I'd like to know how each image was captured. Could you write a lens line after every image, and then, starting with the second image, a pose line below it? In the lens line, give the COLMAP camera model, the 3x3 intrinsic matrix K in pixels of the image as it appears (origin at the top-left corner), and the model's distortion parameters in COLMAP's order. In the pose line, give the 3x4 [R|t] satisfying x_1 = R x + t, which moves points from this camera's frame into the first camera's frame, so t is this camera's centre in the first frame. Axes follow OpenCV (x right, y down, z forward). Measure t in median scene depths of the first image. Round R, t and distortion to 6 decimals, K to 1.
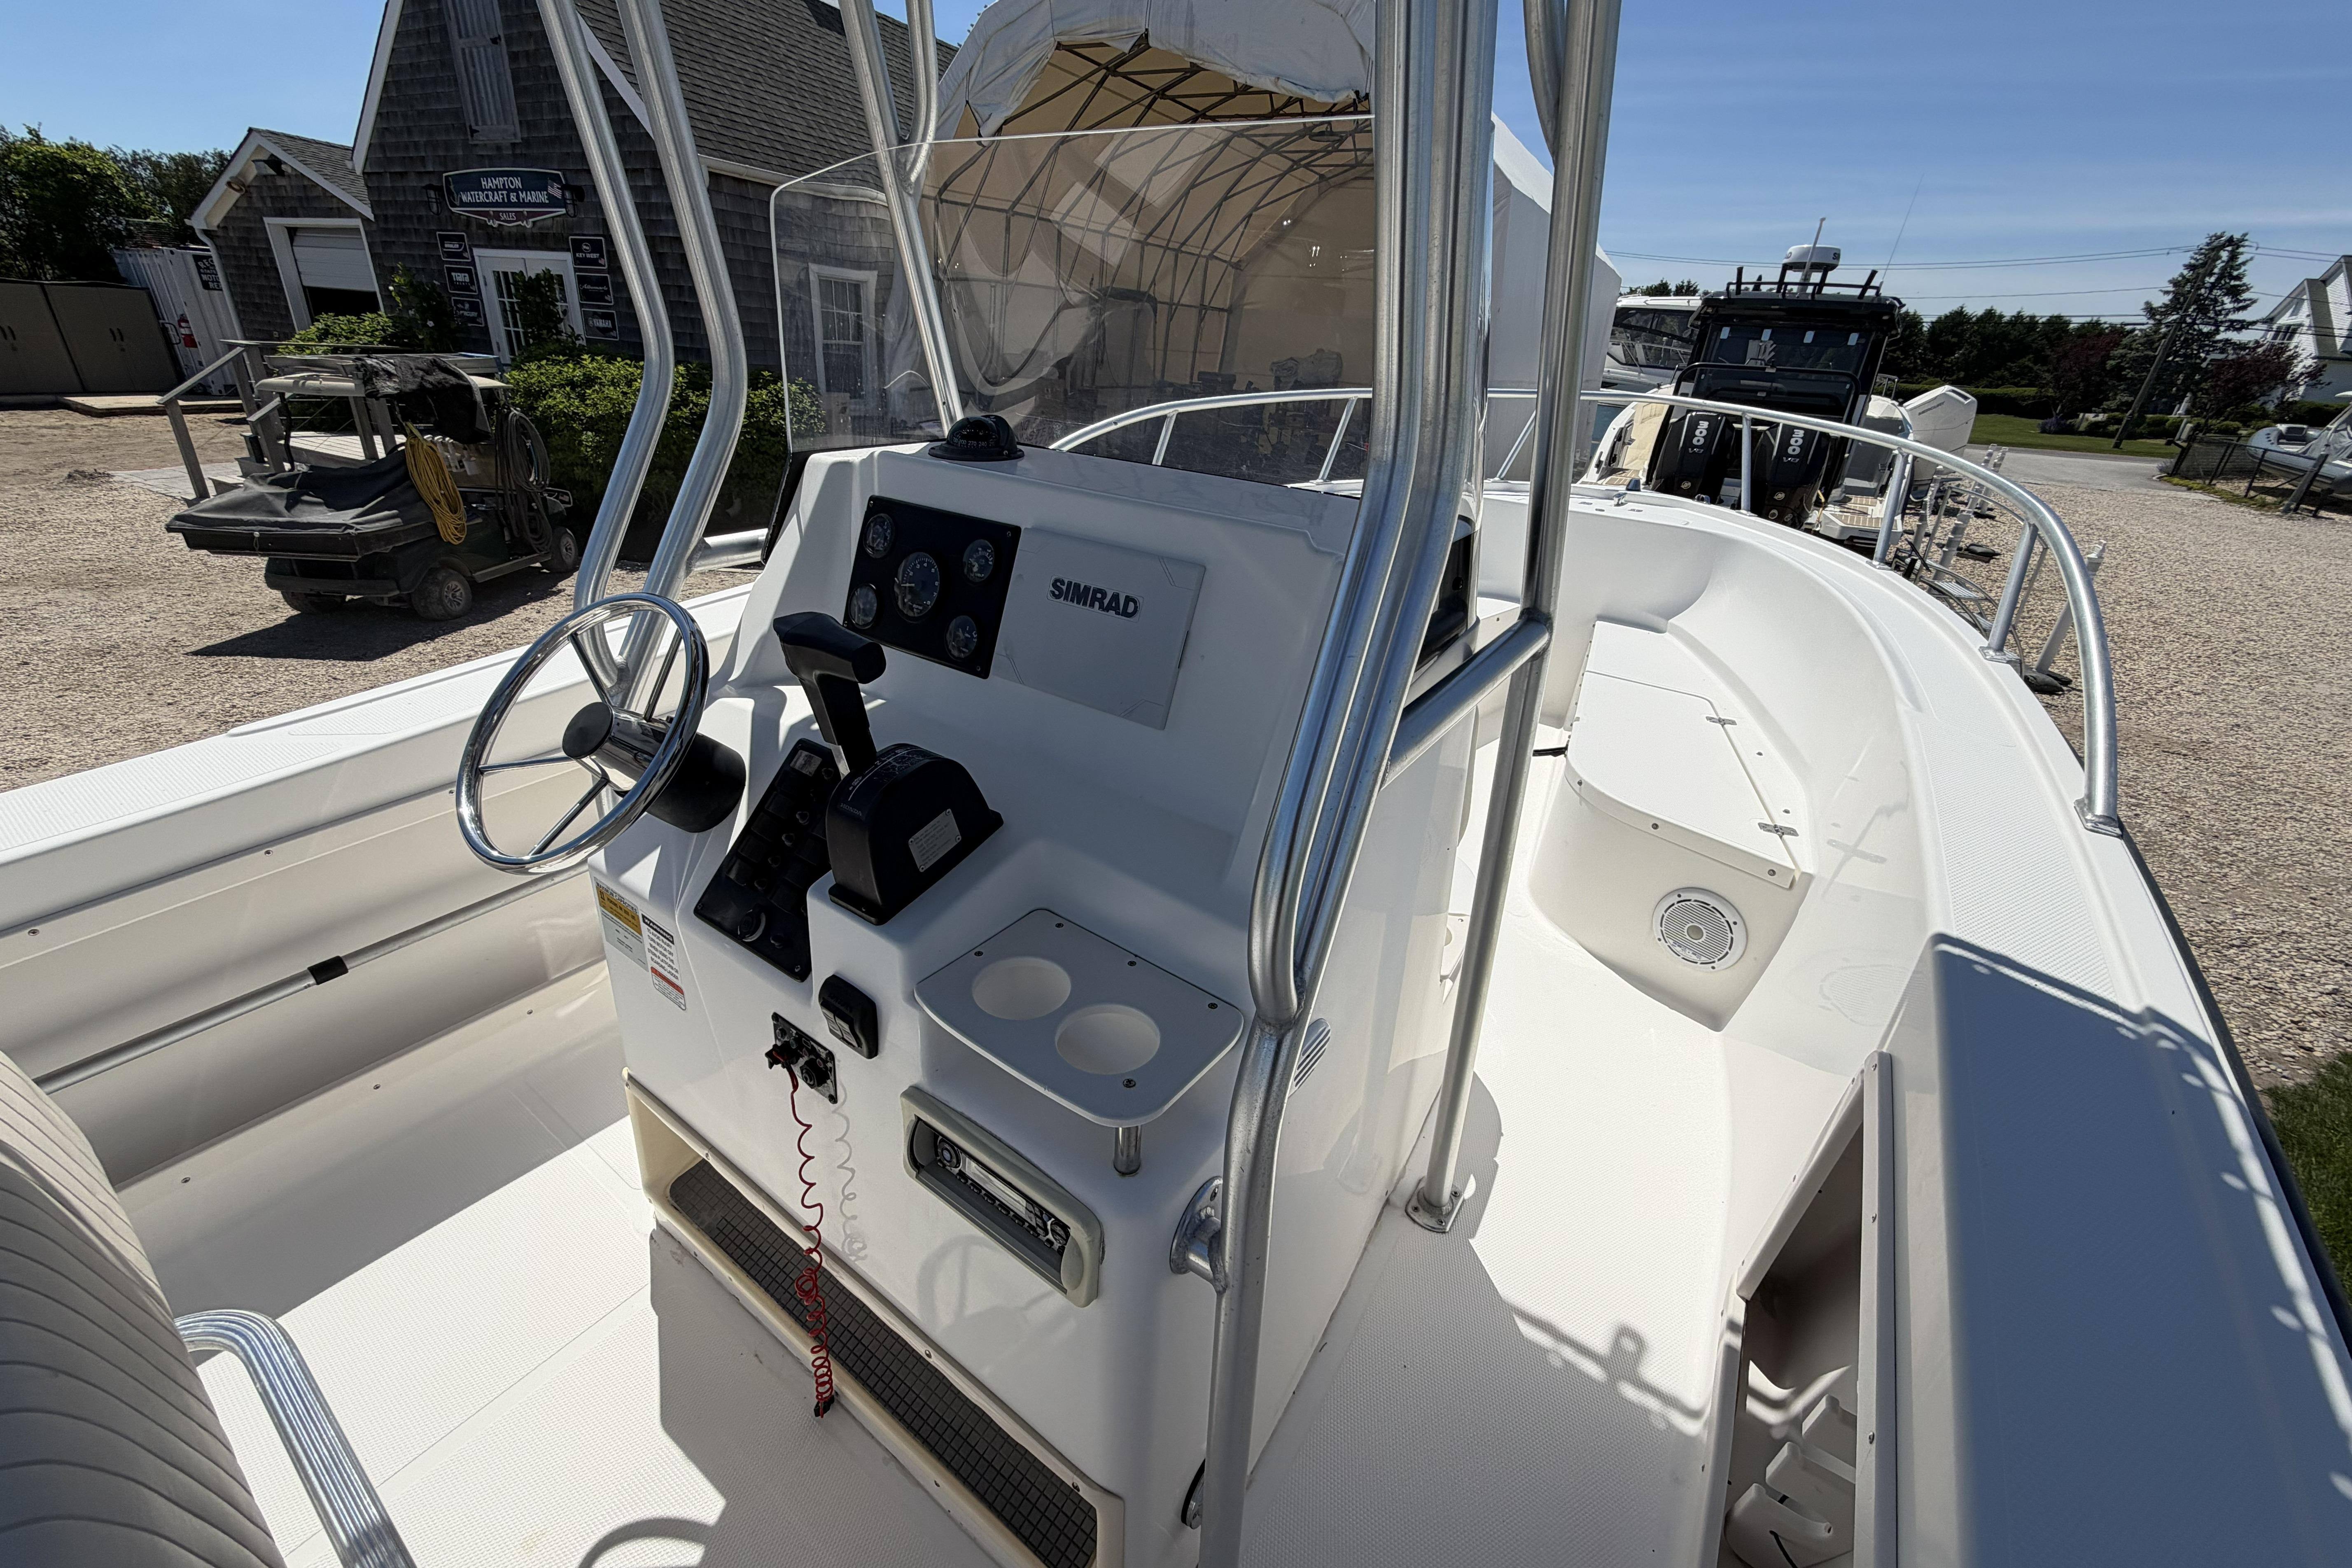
lens RADIAL K [[935.5, 0, 1165.9], [0, 935.5, 781.4], [0, 0, 1]] dist [0.000438, 0.000127]
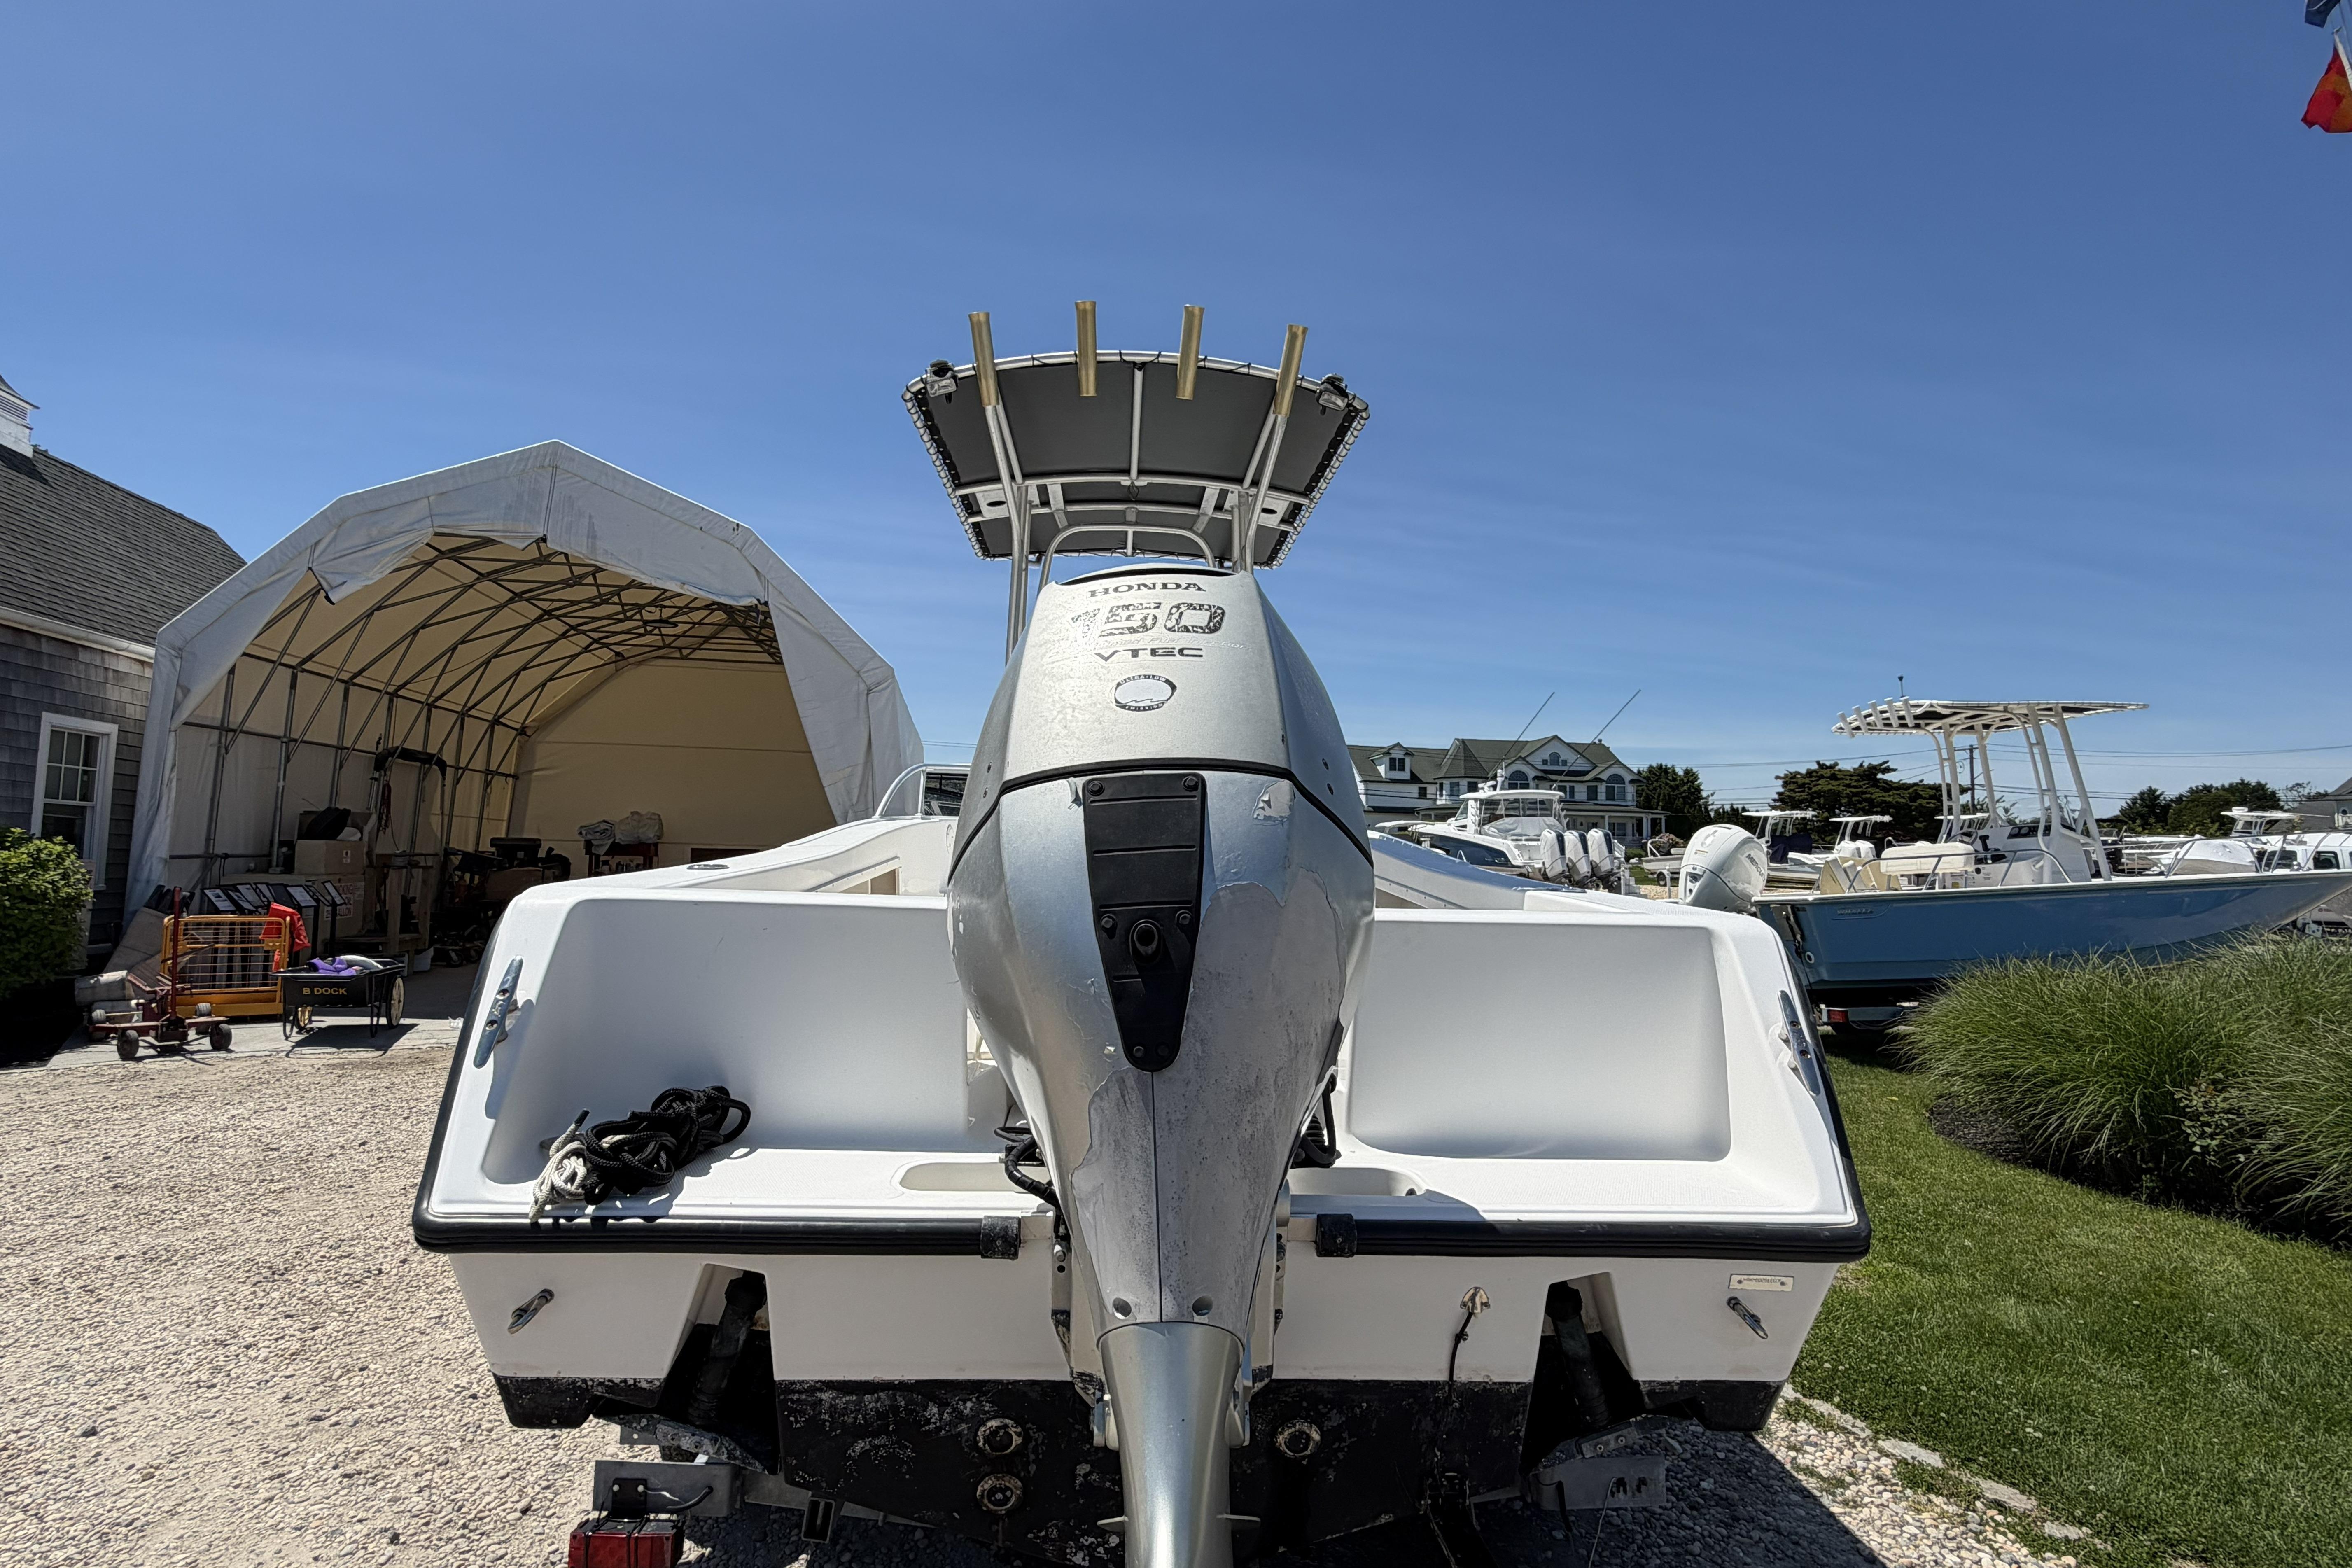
lens RADIAL K [[1175.6, 0, 1169.5], [0, 1175.6, 781.9], [0, 0, 1]] dist [0.000682, 0.001239]
pose [[0.774612, -0.010491, 0.632350, -0.272572], [0.300020, 0.886291, -0.352813, 0.142816], [-0.556744, 0.463011, 0.689679, -0.199835]]
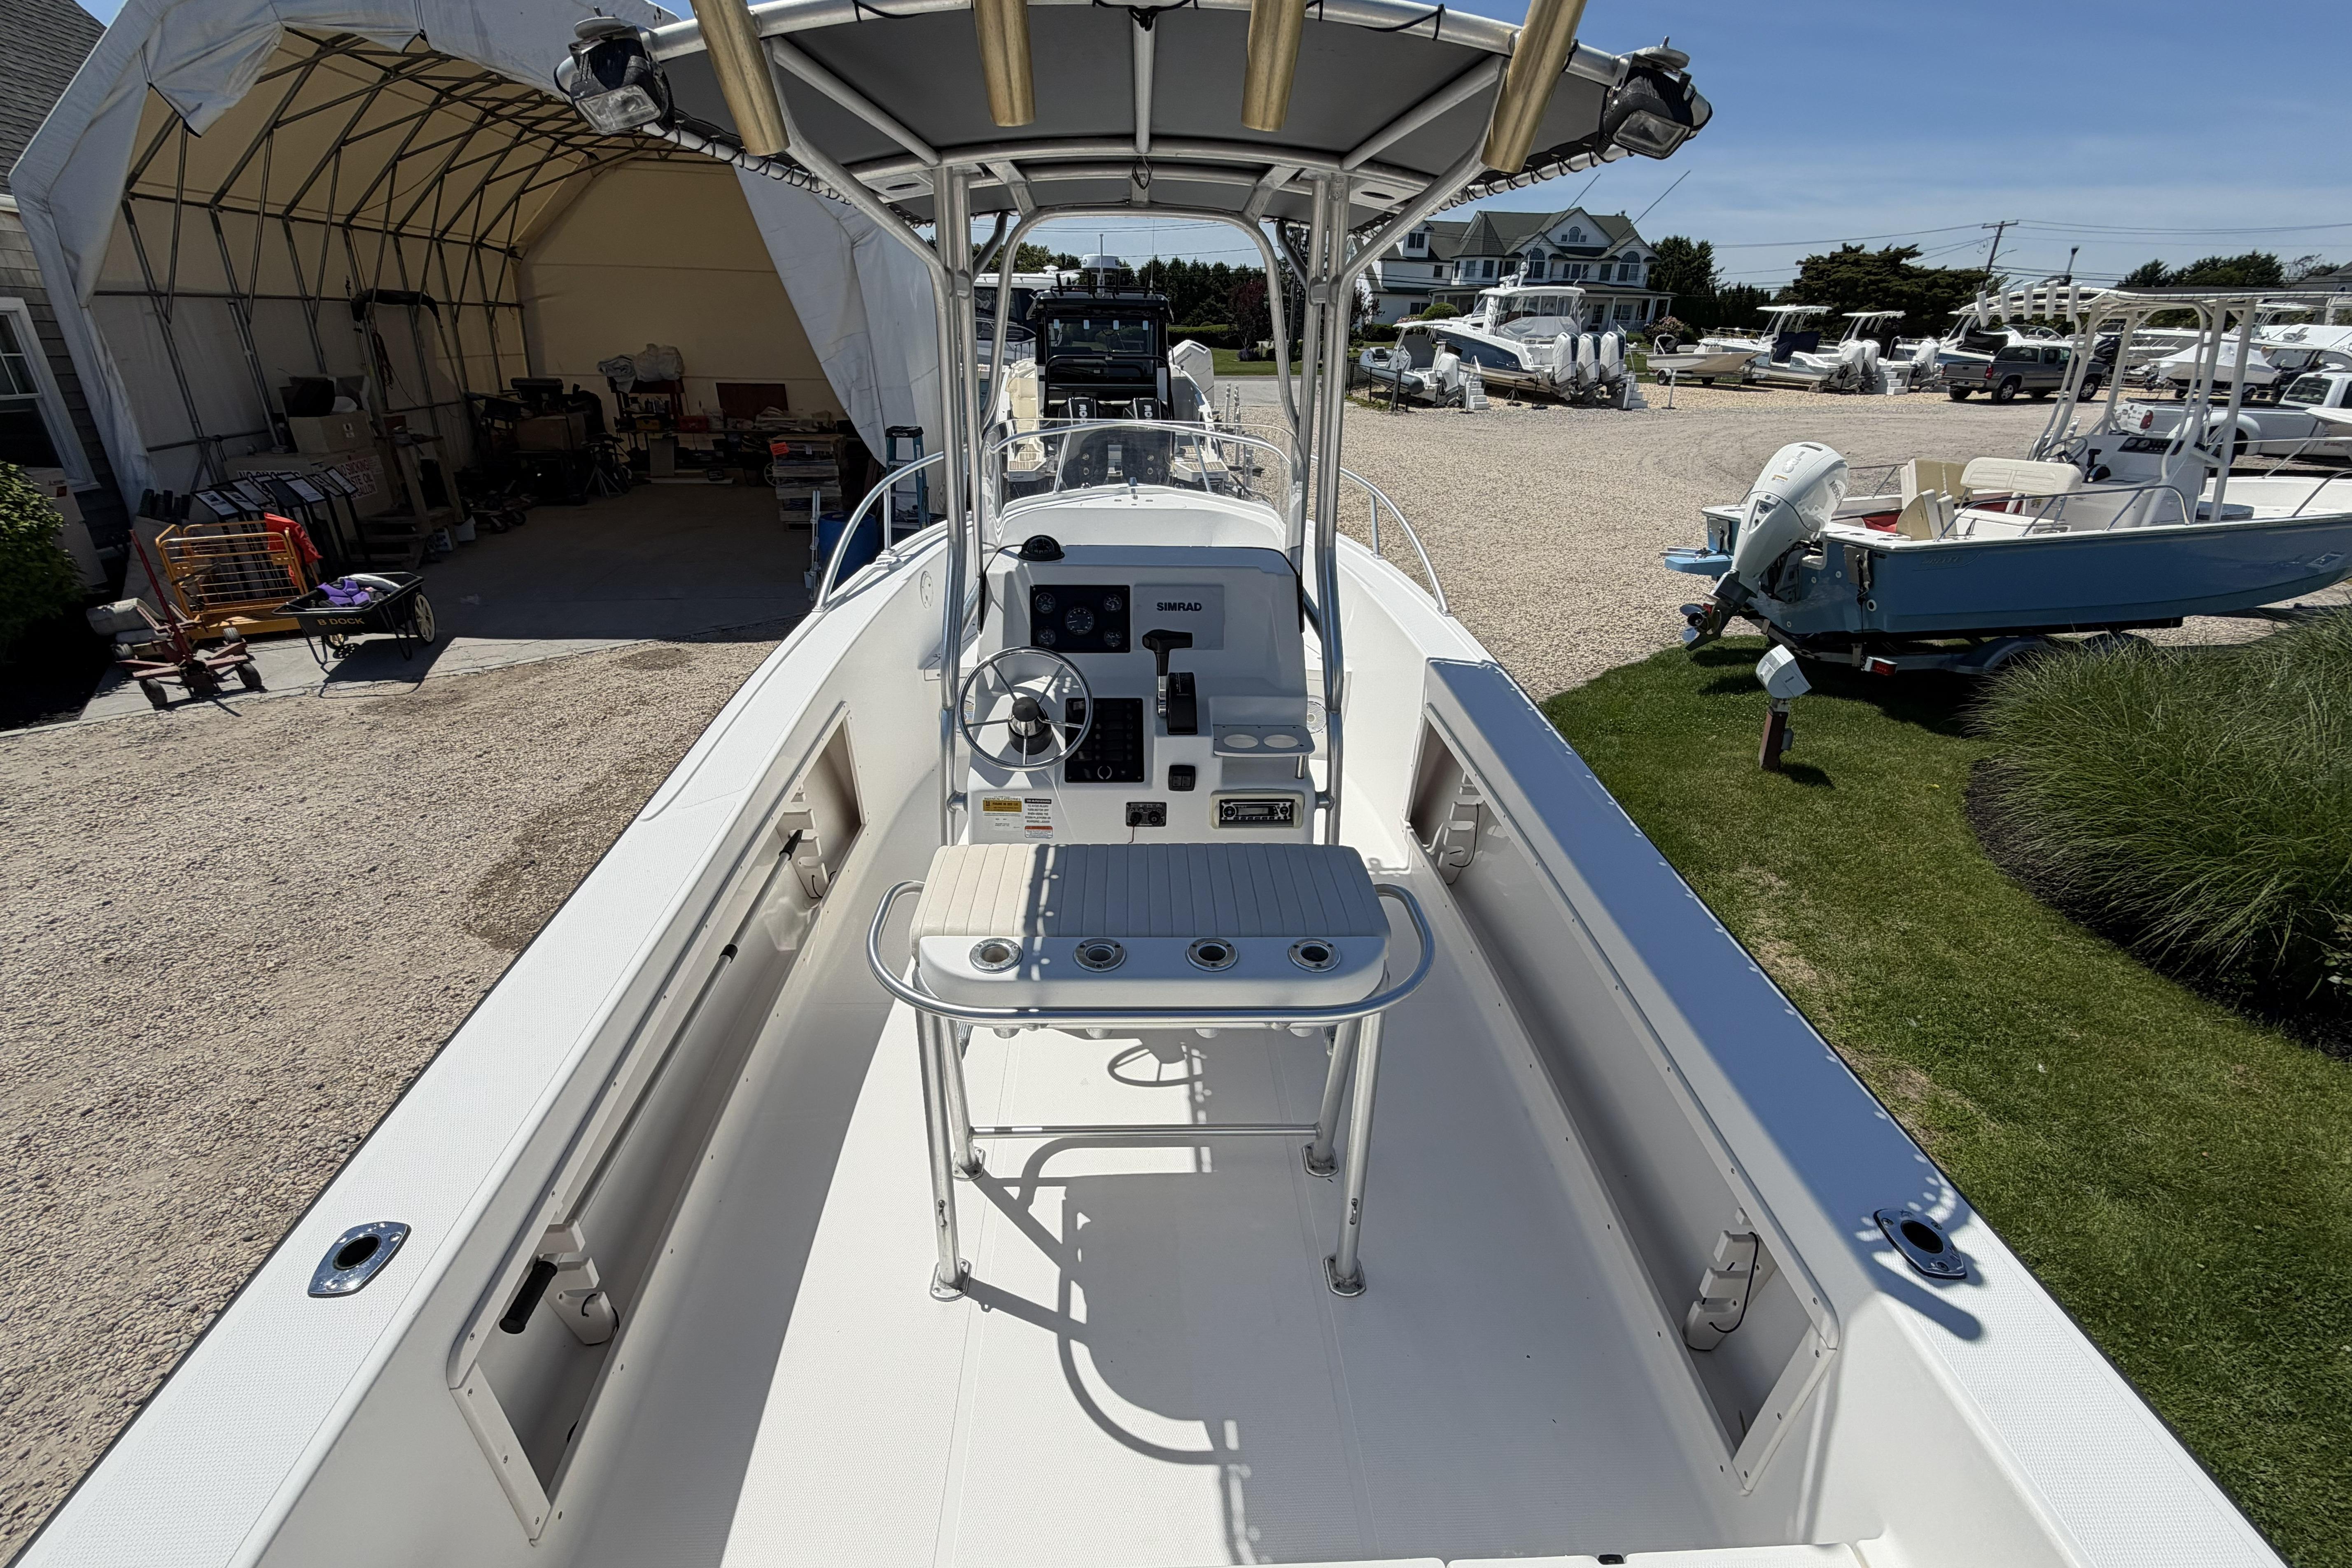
lens RADIAL K [[997.8, 0, 1170.8], [0, 997.8, 782.7], [0, 0, 1]] dist [0.000749, -0.000311]
pose [[0.785552, -0.302561, 0.539782, -0.156595], [0.295112, 0.949899, 0.102961, -0.002717], [-0.543890, 0.078415, 0.835485, -0.111171]]
